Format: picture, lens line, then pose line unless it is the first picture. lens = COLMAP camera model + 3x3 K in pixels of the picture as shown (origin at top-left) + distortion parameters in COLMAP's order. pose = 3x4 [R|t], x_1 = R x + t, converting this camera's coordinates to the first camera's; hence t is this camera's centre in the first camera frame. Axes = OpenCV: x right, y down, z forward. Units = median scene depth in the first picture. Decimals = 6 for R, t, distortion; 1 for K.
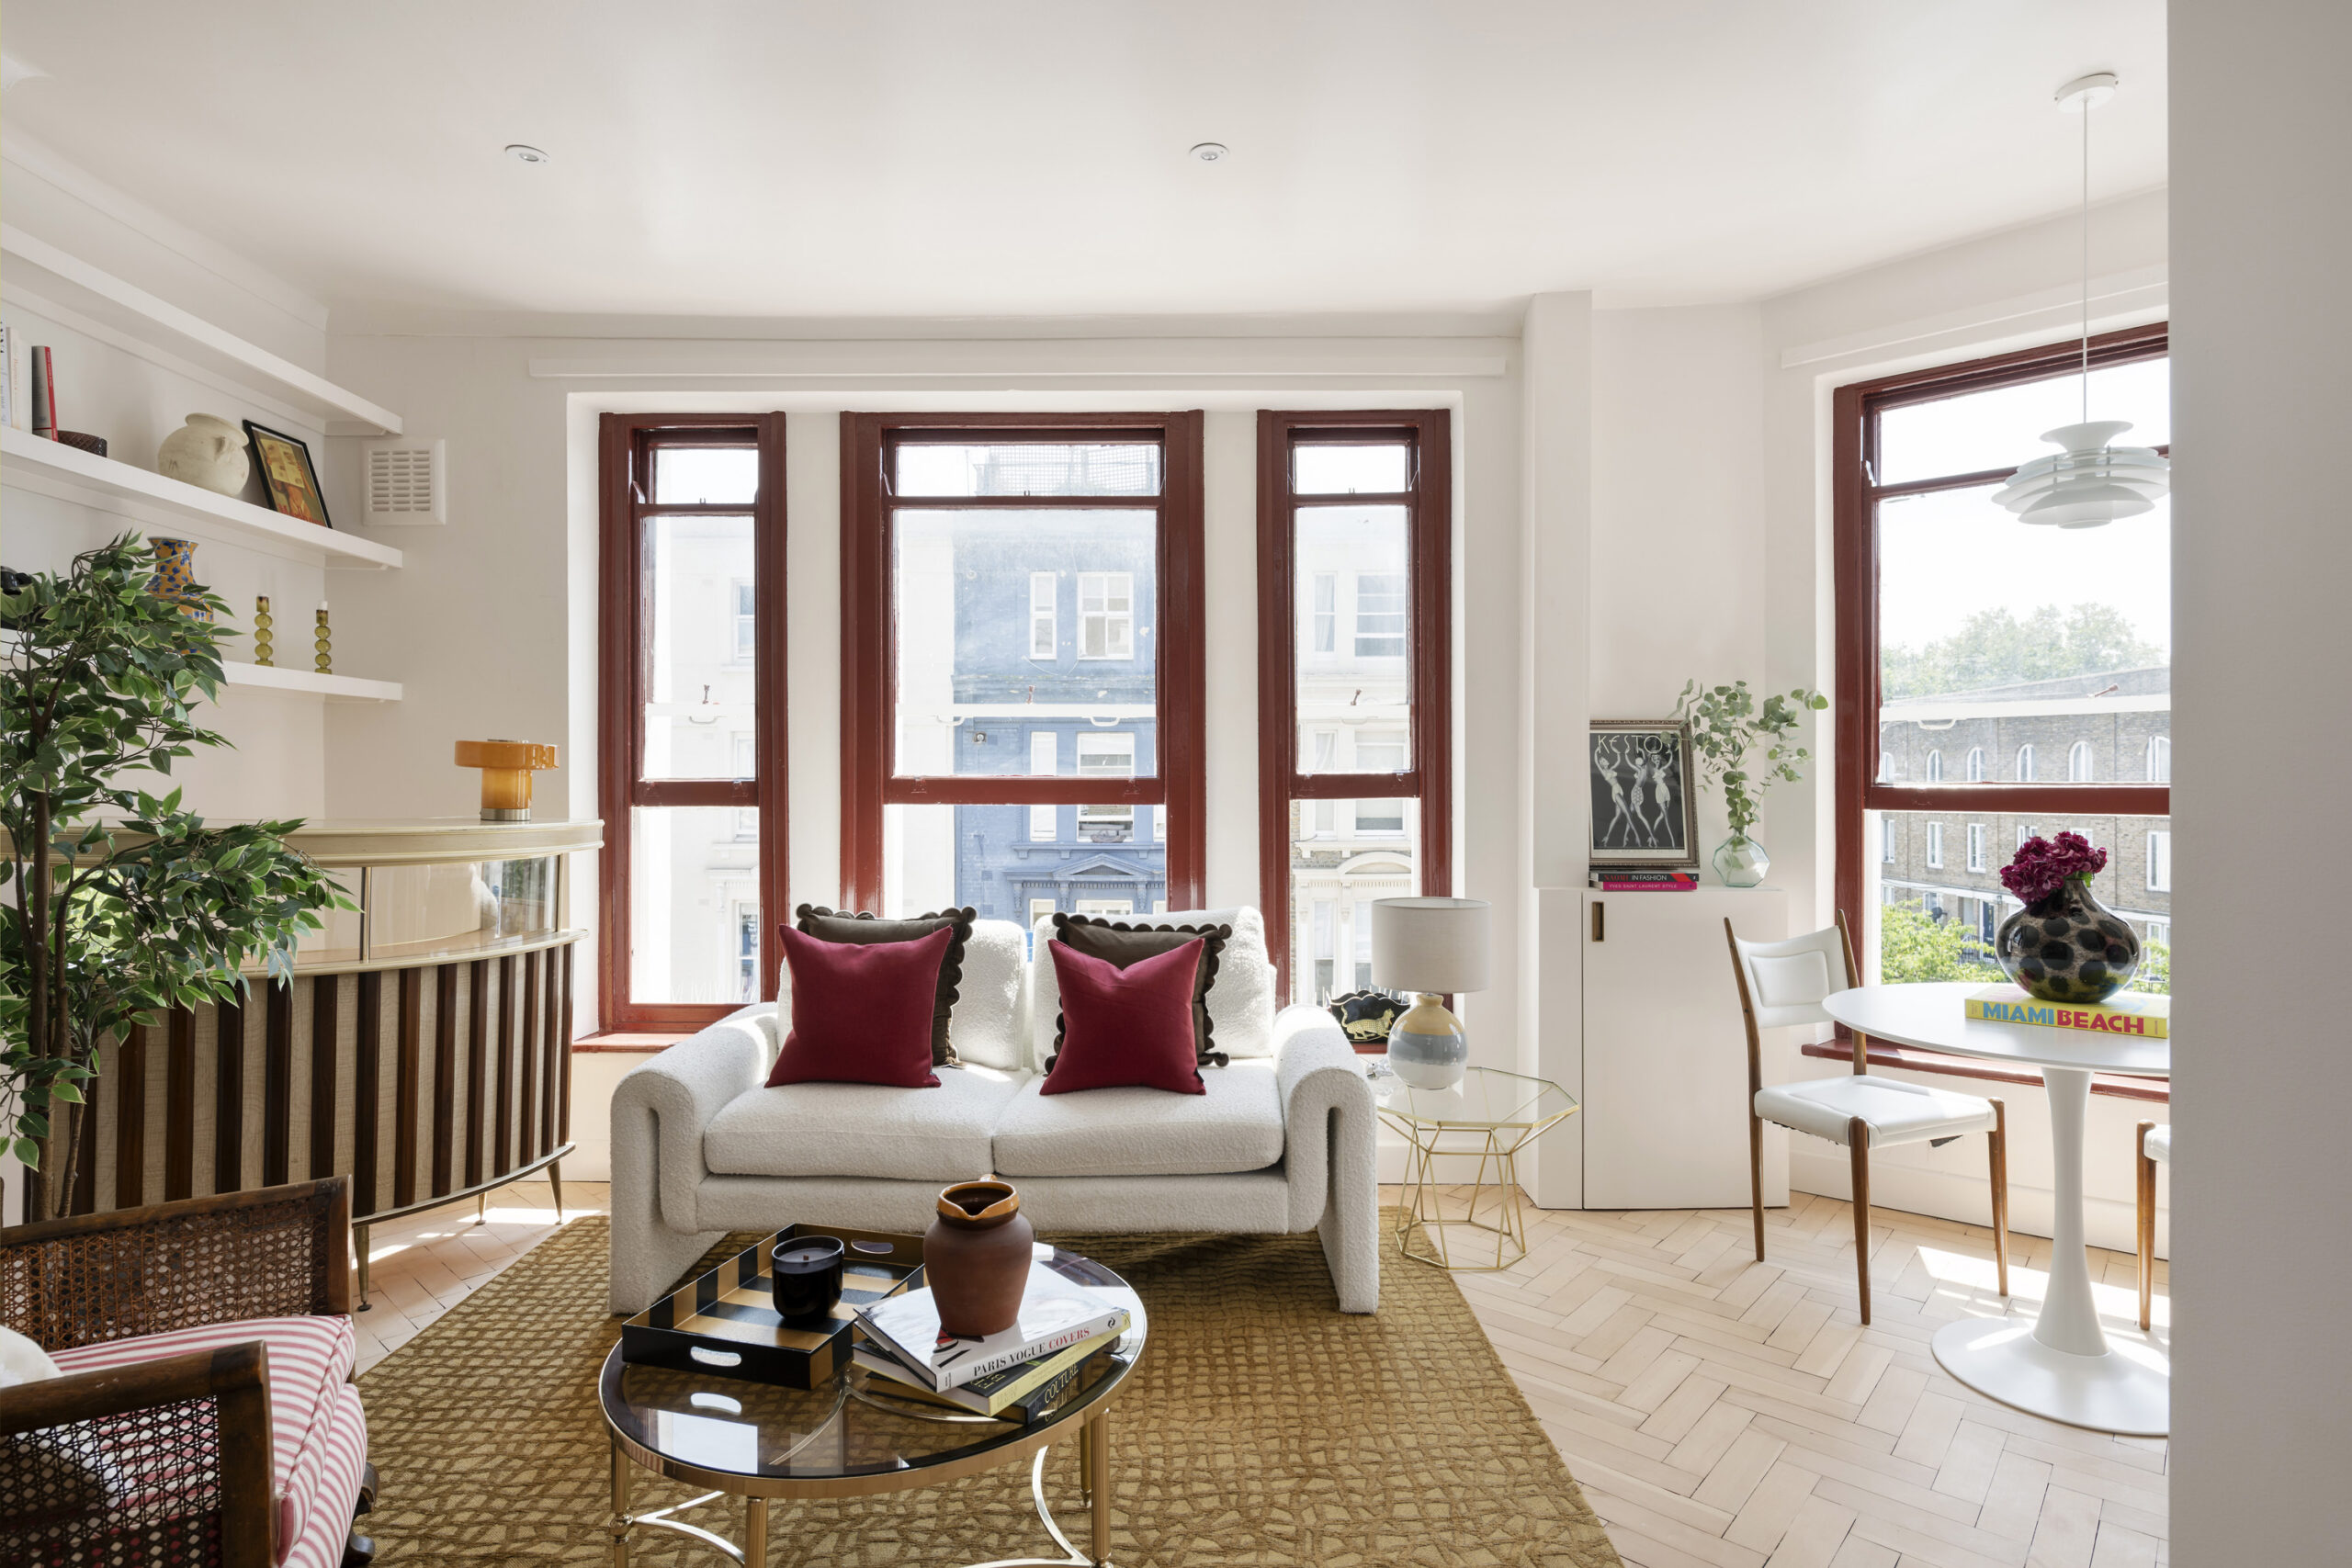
lens RADIAL K [[1245.4, 0, 1176.0], [0, 1245.4, 784.0], [0, 0, 1]] dist [-0.001430, -0.000781]
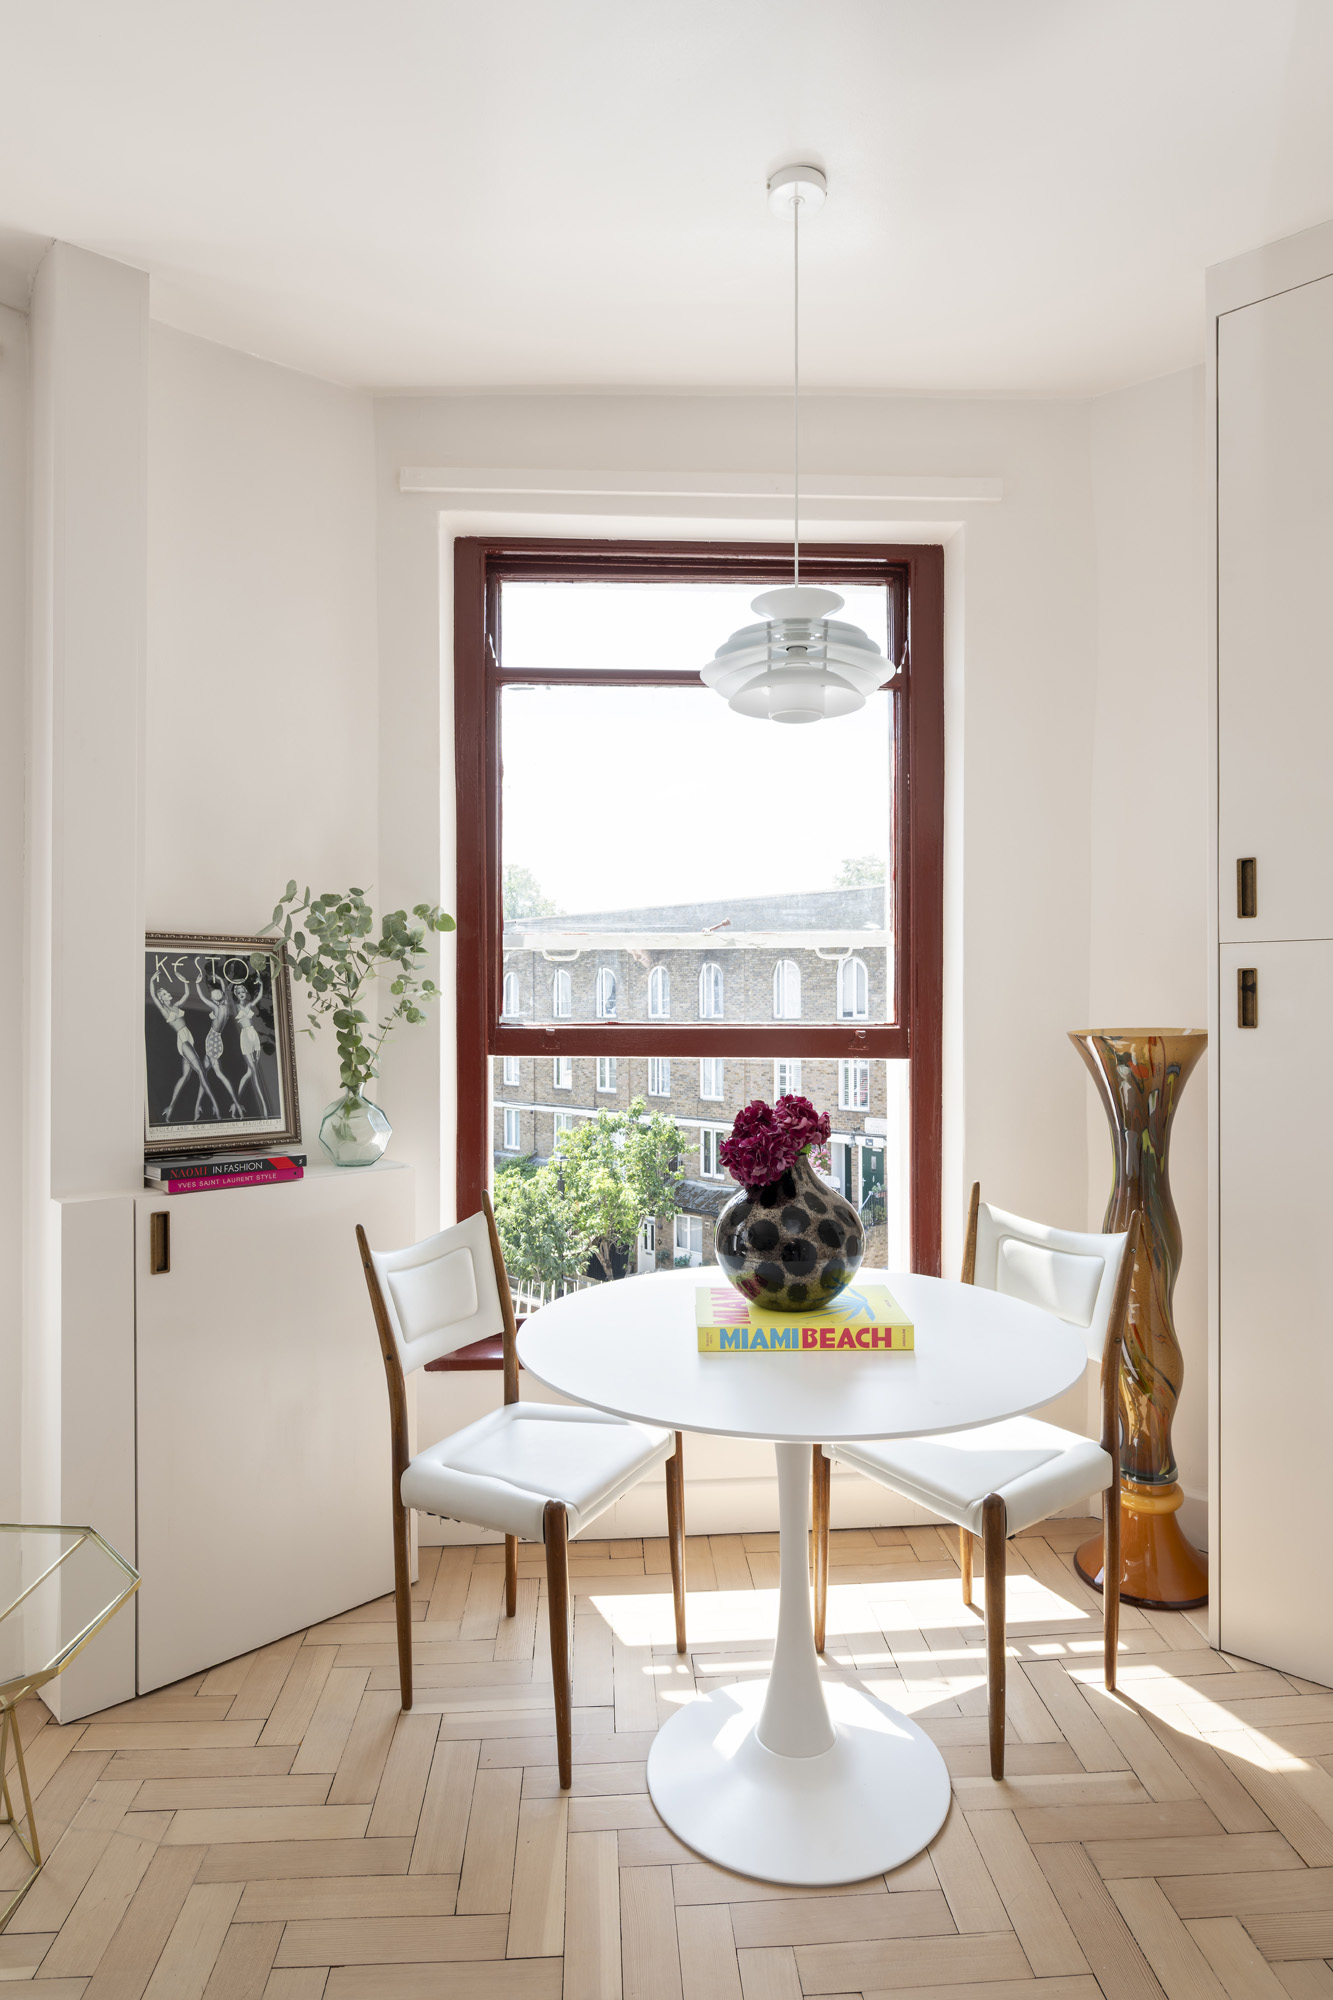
lens RADIAL K [[1109.5, 0, 668.1], [0, 1109.5, 1010.3], [0, 0, 1]] dist [-0.025639, 0.026653]
pose [[0.698851, -0.002941, 0.715261, 0.112130], [-0.000773, 0.999988, 0.004867, -0.013387], [-0.715266, -0.003954, 0.698841, 0.407341]]
